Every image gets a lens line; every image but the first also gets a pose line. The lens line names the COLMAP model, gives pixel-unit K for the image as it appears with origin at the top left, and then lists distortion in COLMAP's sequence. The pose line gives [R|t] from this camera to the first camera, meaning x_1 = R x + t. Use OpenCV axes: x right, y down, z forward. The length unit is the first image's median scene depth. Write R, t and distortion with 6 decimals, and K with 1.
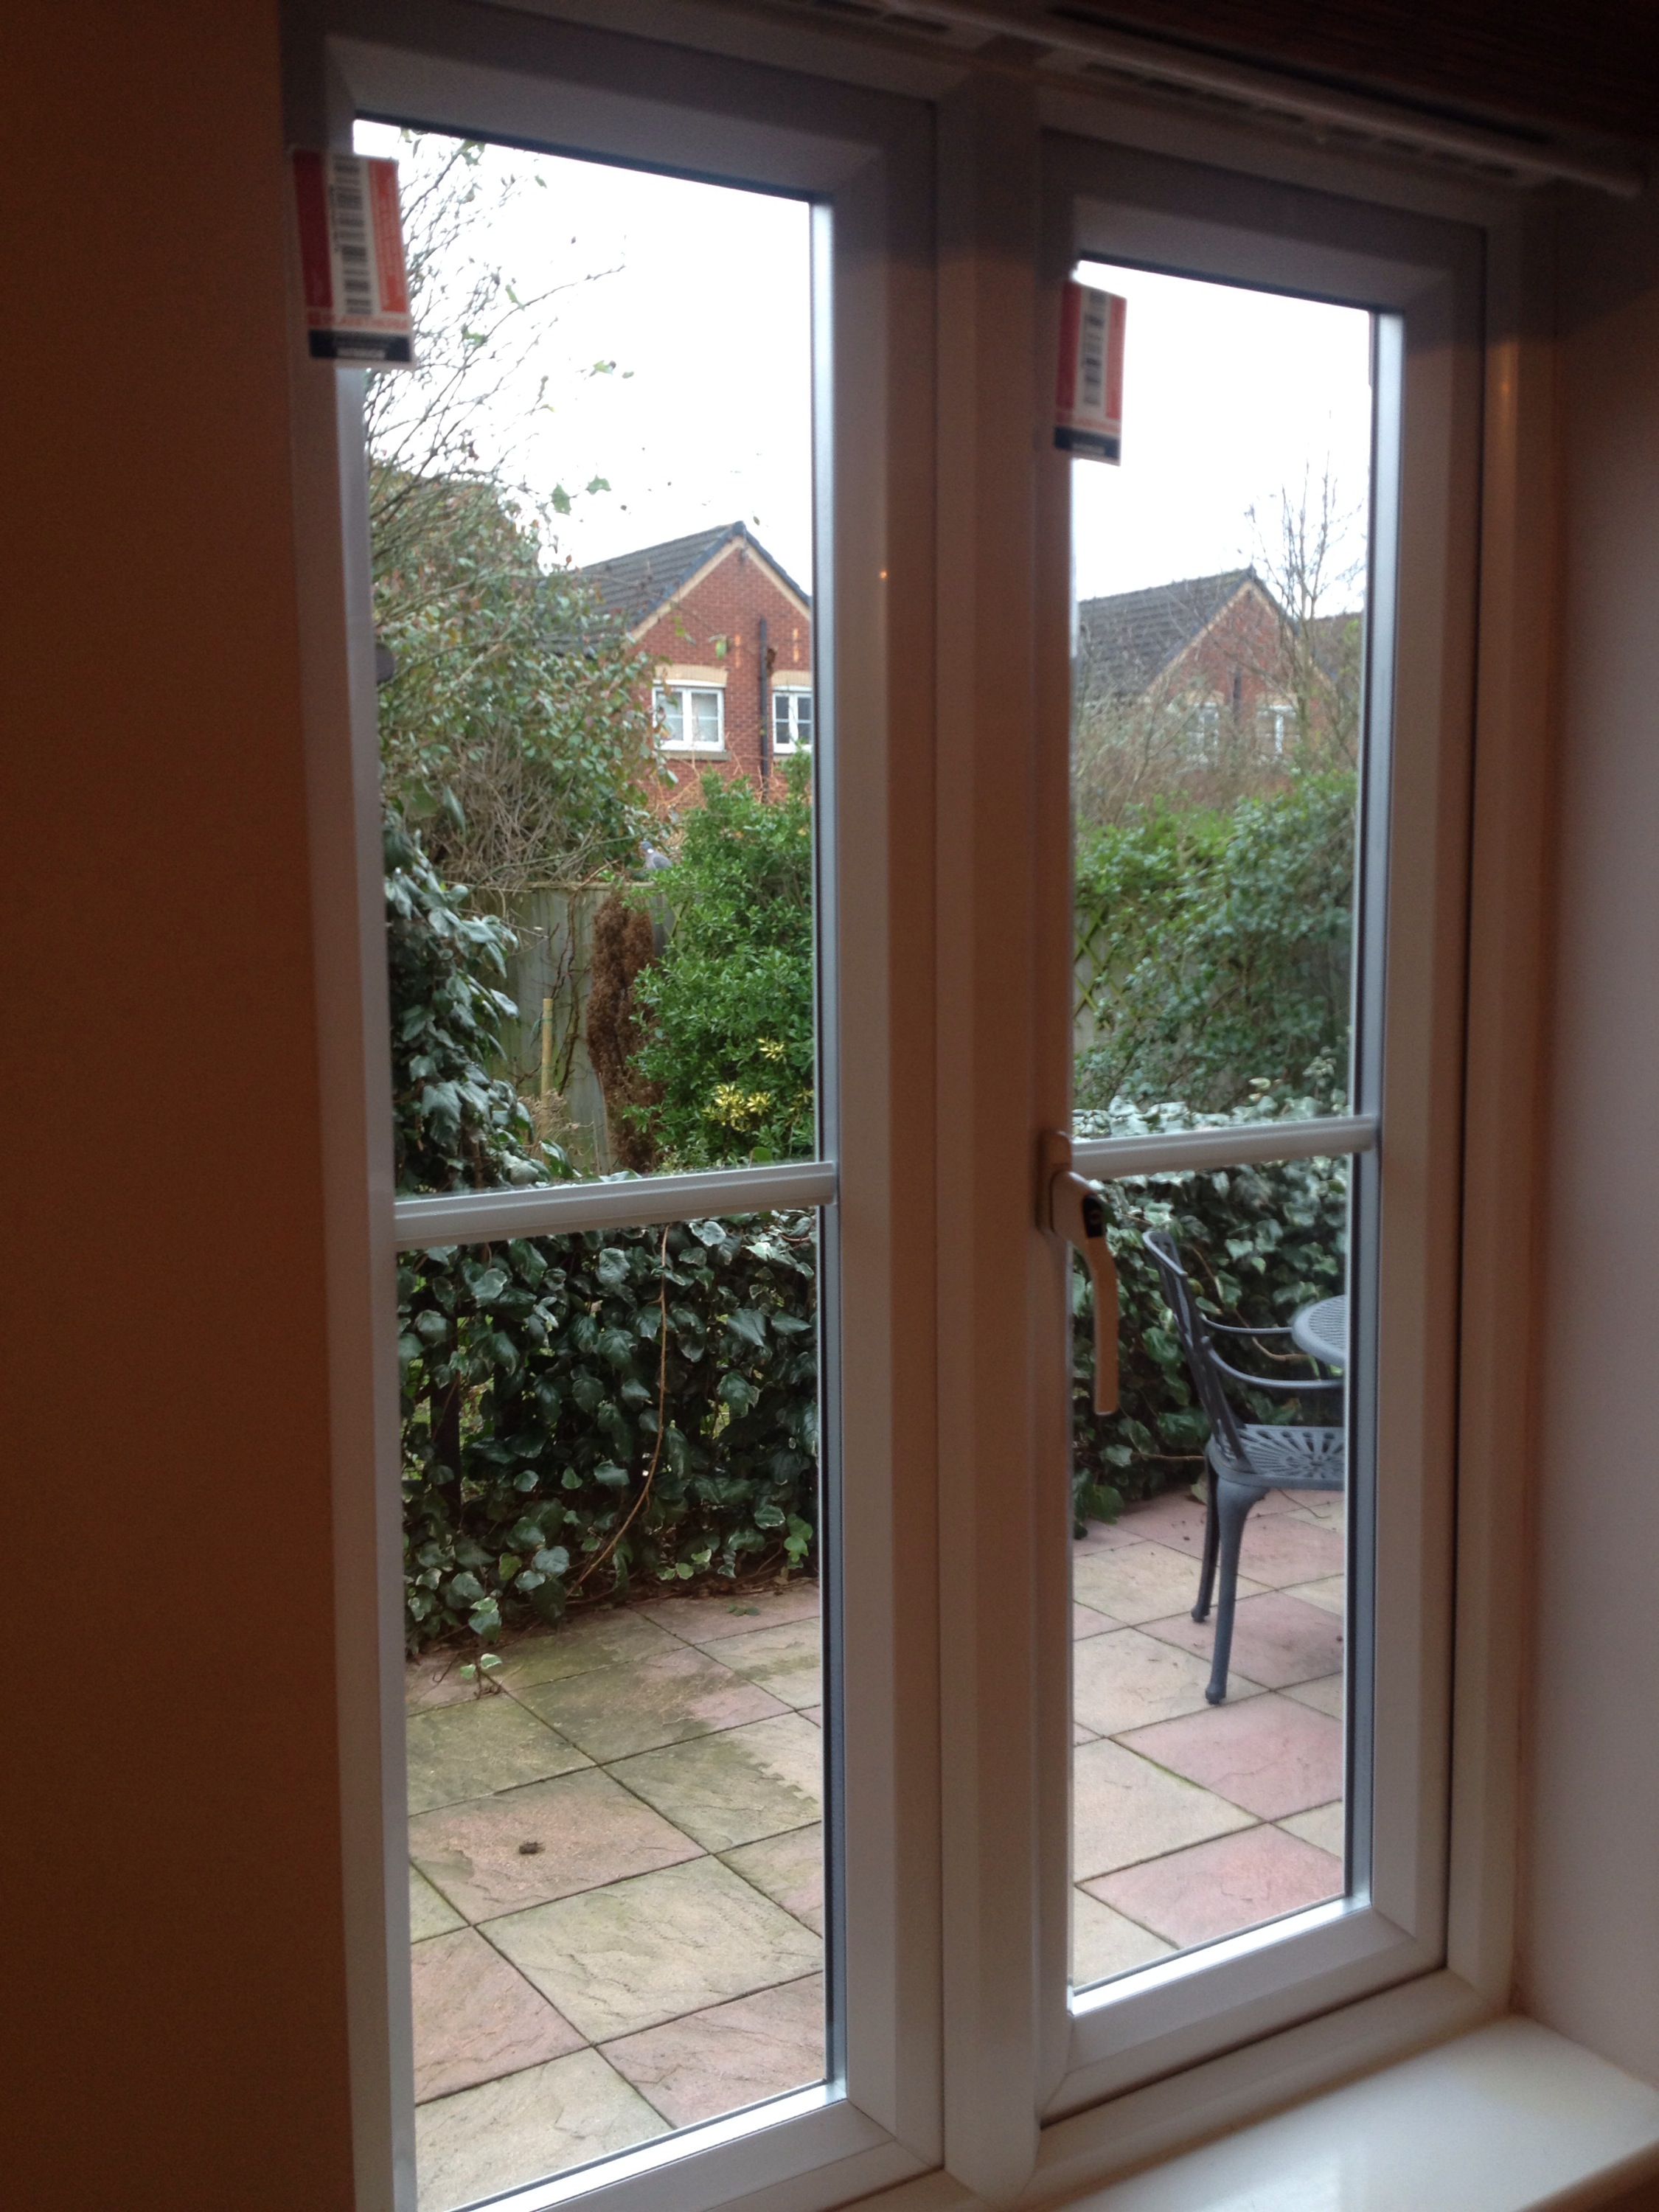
lens RADIAL K [[2103.2, 0, 829.5], [0, 2103.2, 1106.0], [0, 0, 1]] dist [0.200190, -0.441964]
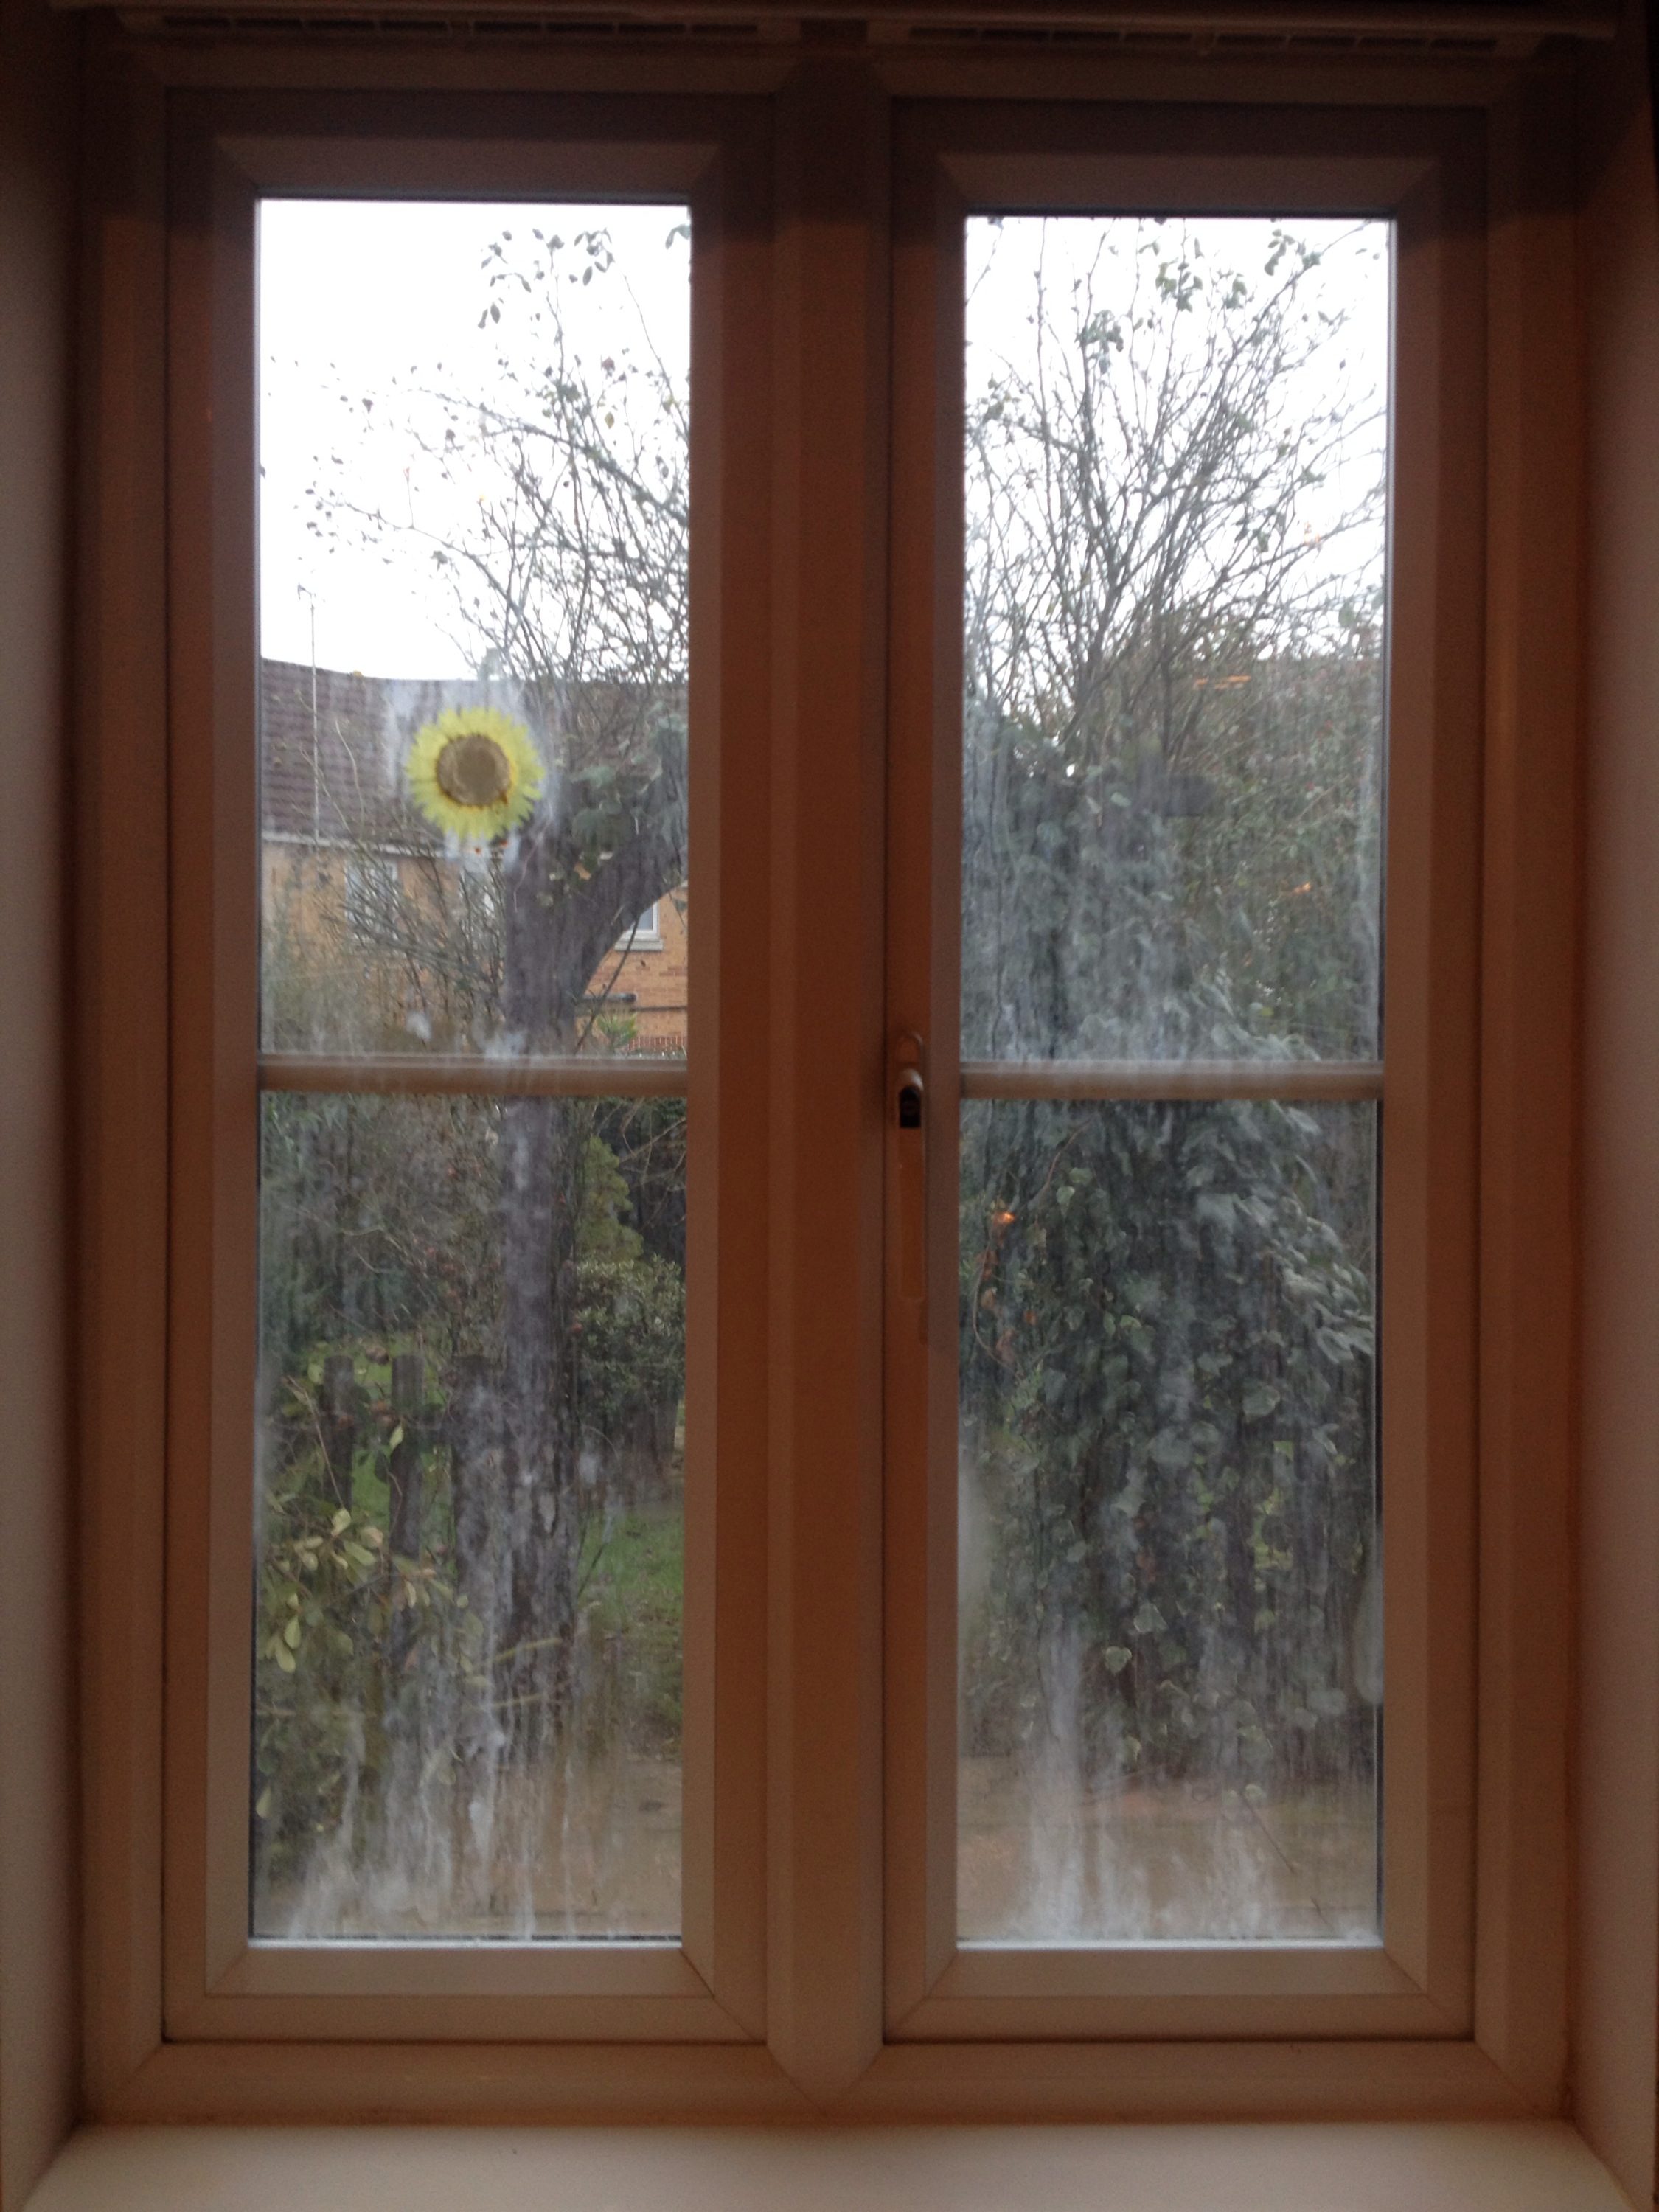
lens RADIAL K [[2107.9, 0, 818.6], [0, 2107.9, 1106.7], [0, 0, 1]] dist [0.193776, -0.457735]
pose [[0.851326, 0.020703, -0.524229, 0.172868], [-0.072407, 0.994295, -0.078319, 0.037956], [0.519617, 0.104633, 0.847969, 0.029525]]
